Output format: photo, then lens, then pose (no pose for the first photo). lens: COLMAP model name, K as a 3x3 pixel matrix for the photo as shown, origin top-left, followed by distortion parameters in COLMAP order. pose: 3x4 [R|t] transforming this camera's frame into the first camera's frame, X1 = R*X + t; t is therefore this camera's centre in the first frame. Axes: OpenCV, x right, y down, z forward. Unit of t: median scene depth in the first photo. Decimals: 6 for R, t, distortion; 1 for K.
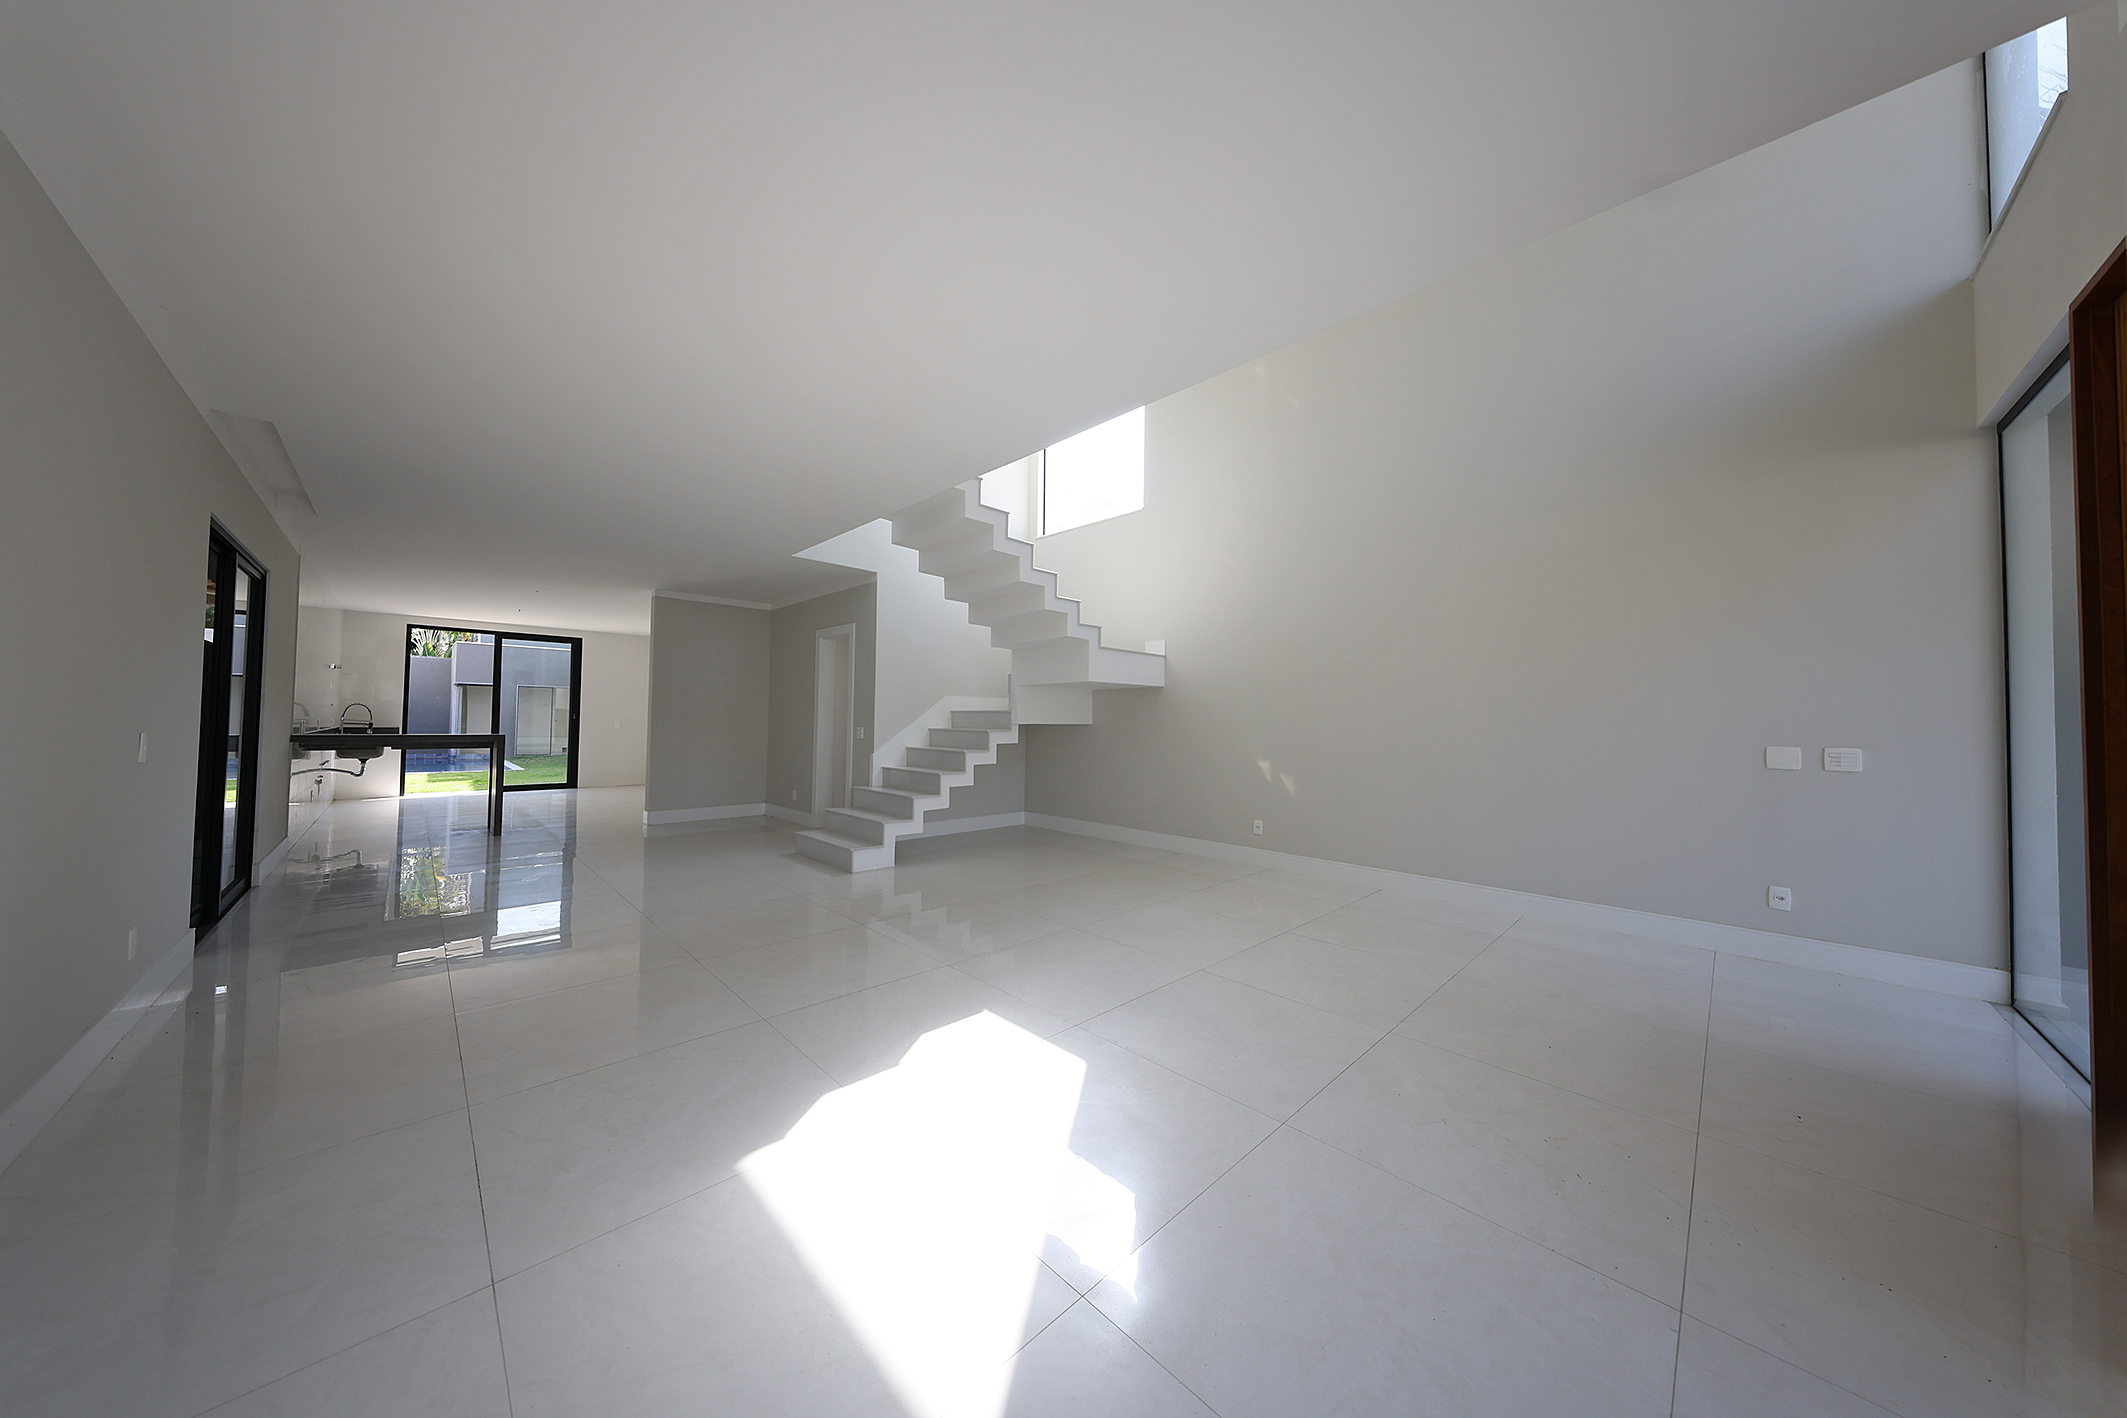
lens RADIAL K [[659.7, 0, 1064.9], [0, 659.7, 703.0], [0, 0, 1]] dist [0.000289, -0.000035]
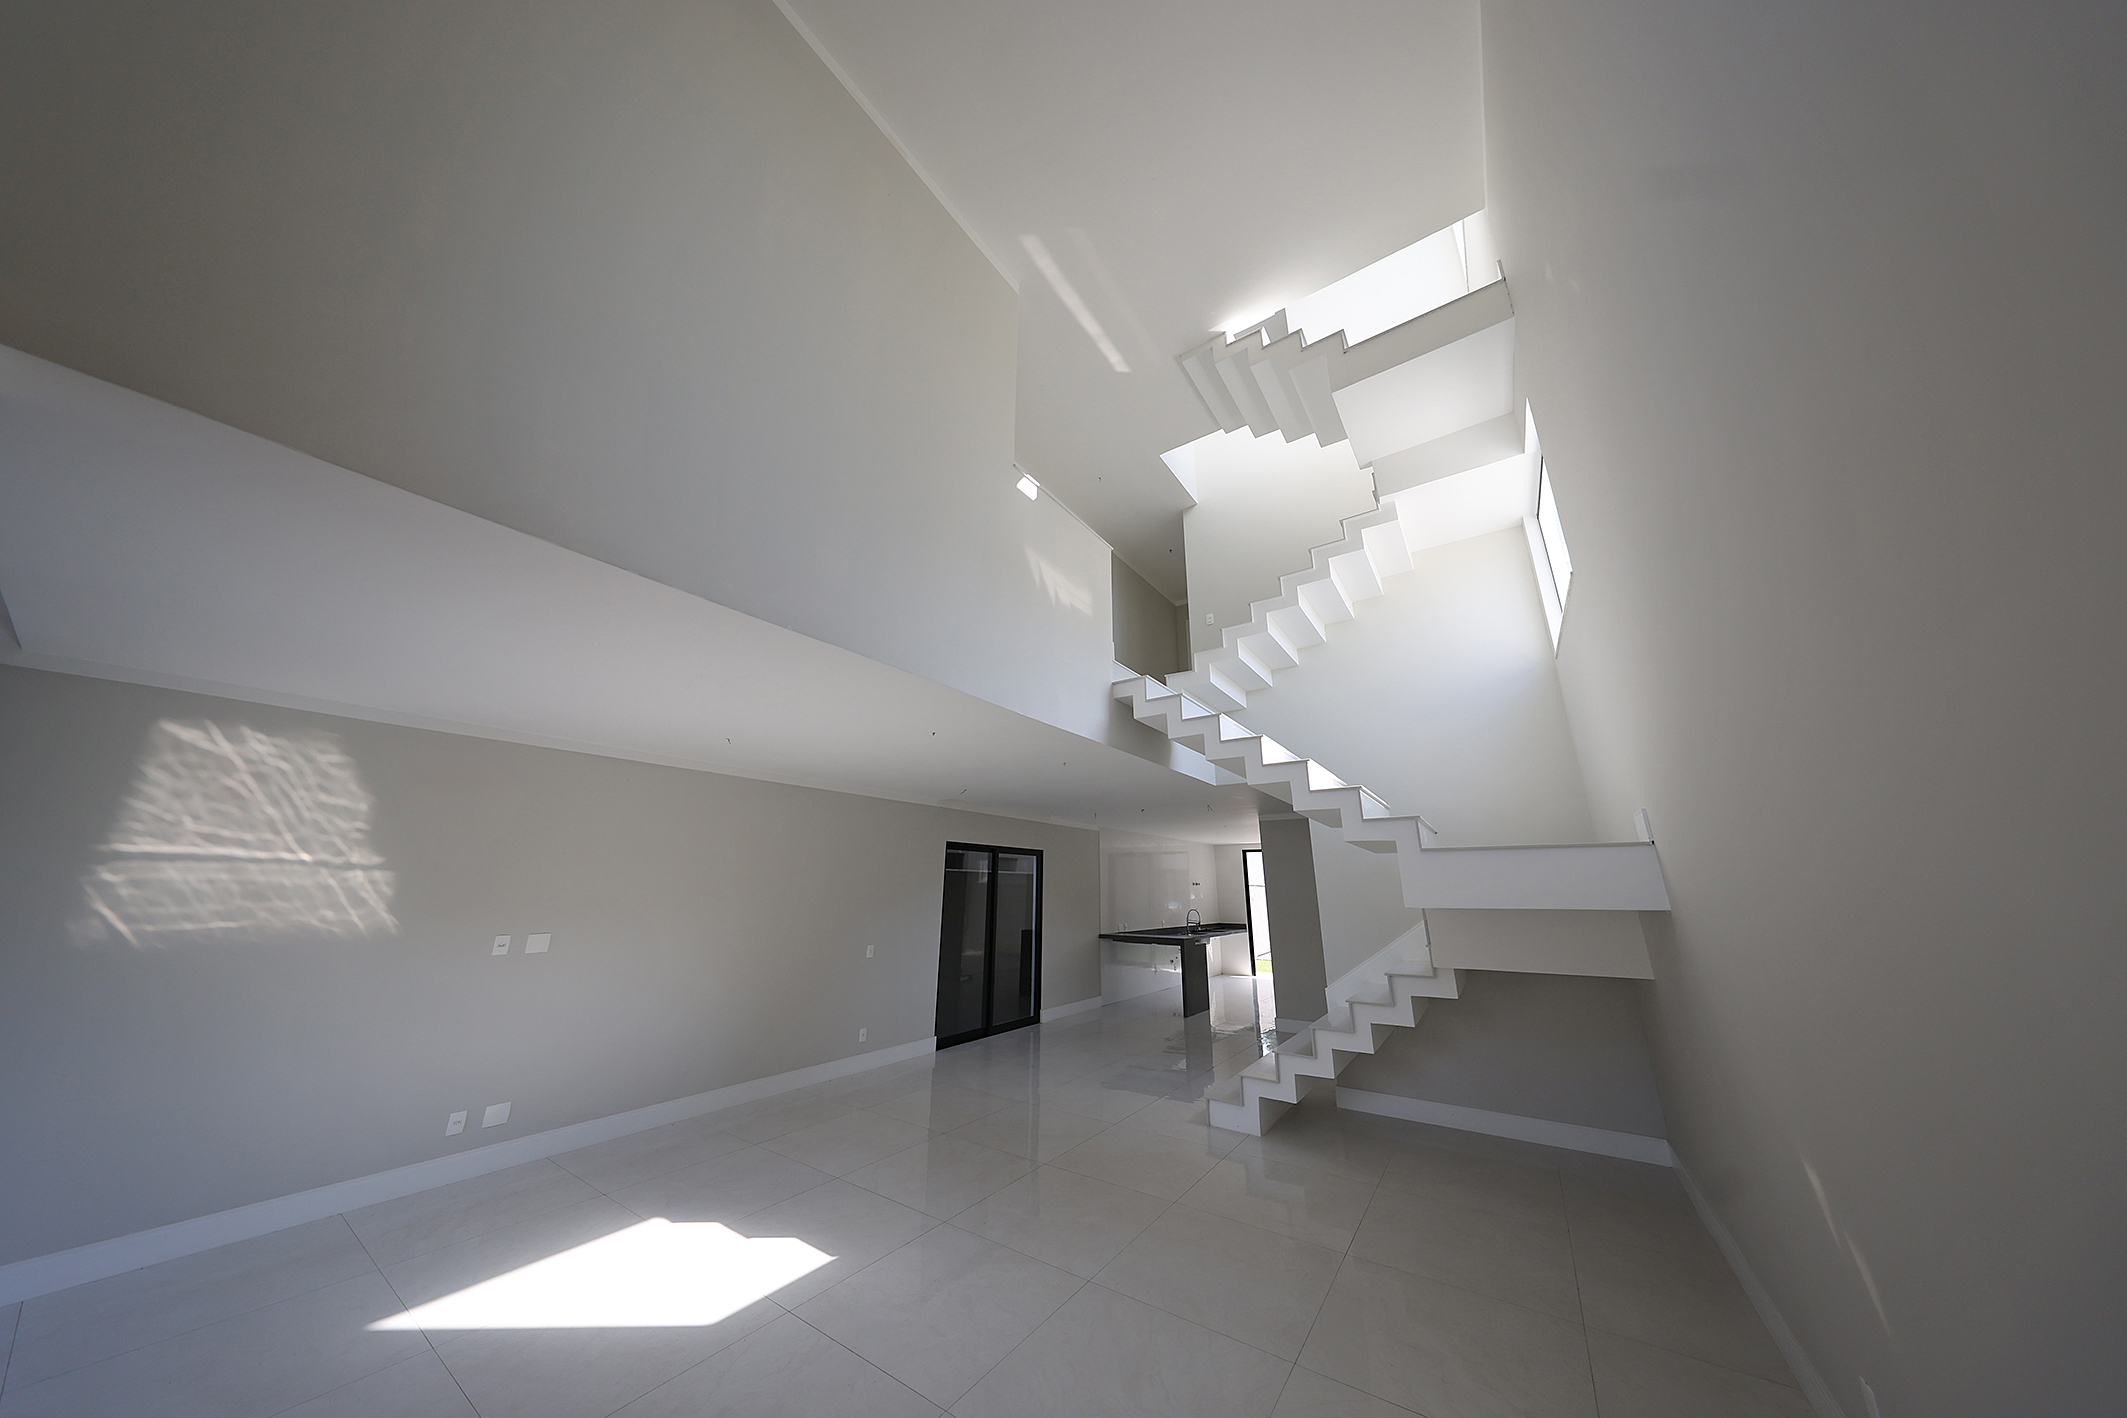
lens RADIAL K [[634.1, 0, 1066.5], [0, 634.1, 683.0], [0, 0, 1]] dist [-0.000089, -0.000013]
pose [[0.193070, -0.316401, -0.928770, 0.391956], [0.024915, 0.947856, -0.317724, -0.033707], [0.980869, 0.038203, 0.190886, 0.353301]]
